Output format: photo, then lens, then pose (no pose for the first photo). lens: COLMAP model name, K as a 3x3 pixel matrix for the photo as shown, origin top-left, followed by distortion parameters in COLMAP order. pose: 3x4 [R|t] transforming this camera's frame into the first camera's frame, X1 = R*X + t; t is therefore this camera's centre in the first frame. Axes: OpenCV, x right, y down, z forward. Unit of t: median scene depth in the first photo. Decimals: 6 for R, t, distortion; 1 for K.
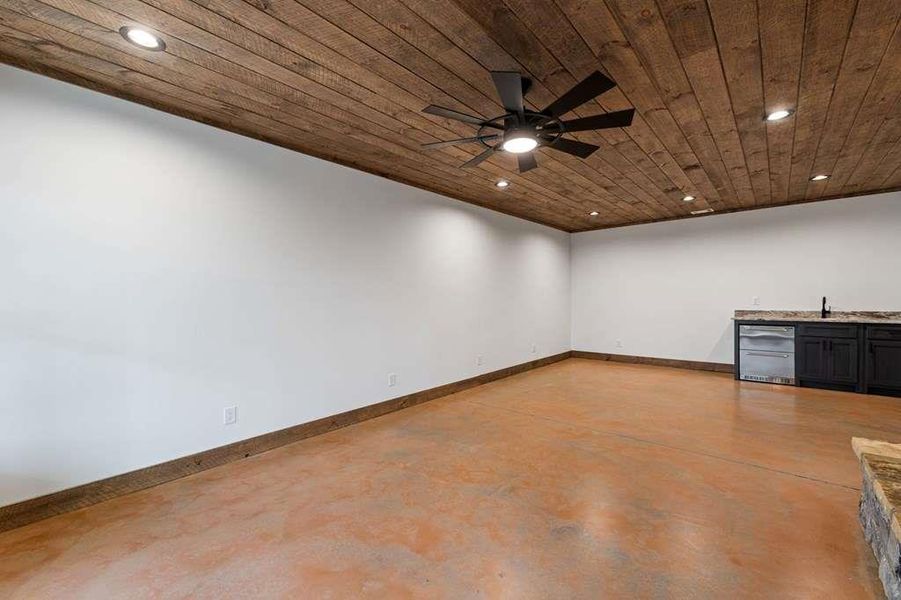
lens RADIAL K [[353.1, 0, 451.7], [0, 353.1, 297.8], [0, 0, 1]] dist [0.000040, -0.000296]
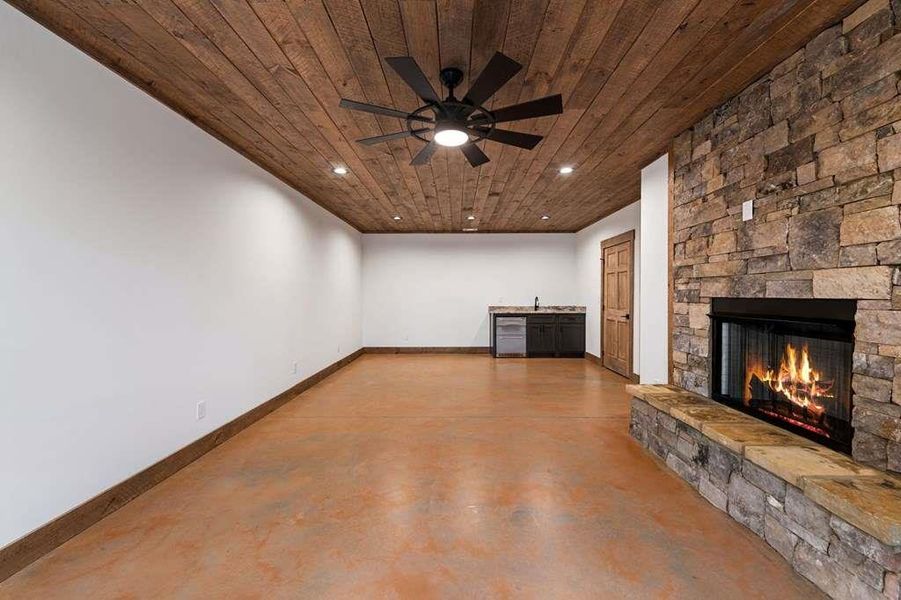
lens RADIAL K [[342.7, 0, 432.0], [0, 342.7, 297.6], [0, 0, 1]] dist [0.001783, 0.000014]
pose [[0.770597, 0.004203, 0.637309, -0.227157], [-0.007468, 0.999969, 0.002434, 0.000805], [-0.637279, -0.006635, 0.770605, 0.157524]]
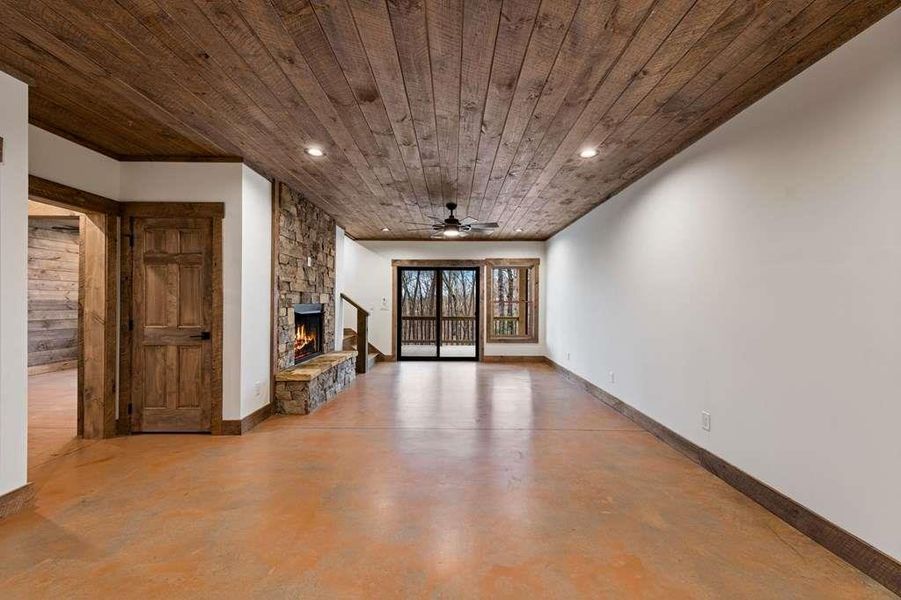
lens RADIAL K [[317.0, 0, 450.5], [0, 317.0, 300.0], [0, 0, 1]] dist [-0.000323, -0.010187]
pose [[-0.725167, -0.001498, -0.688572, 0.780743], [0.002934, 0.999982, -0.005266, -0.007899], [0.688567, -0.005838, -0.725149, 1.225520]]
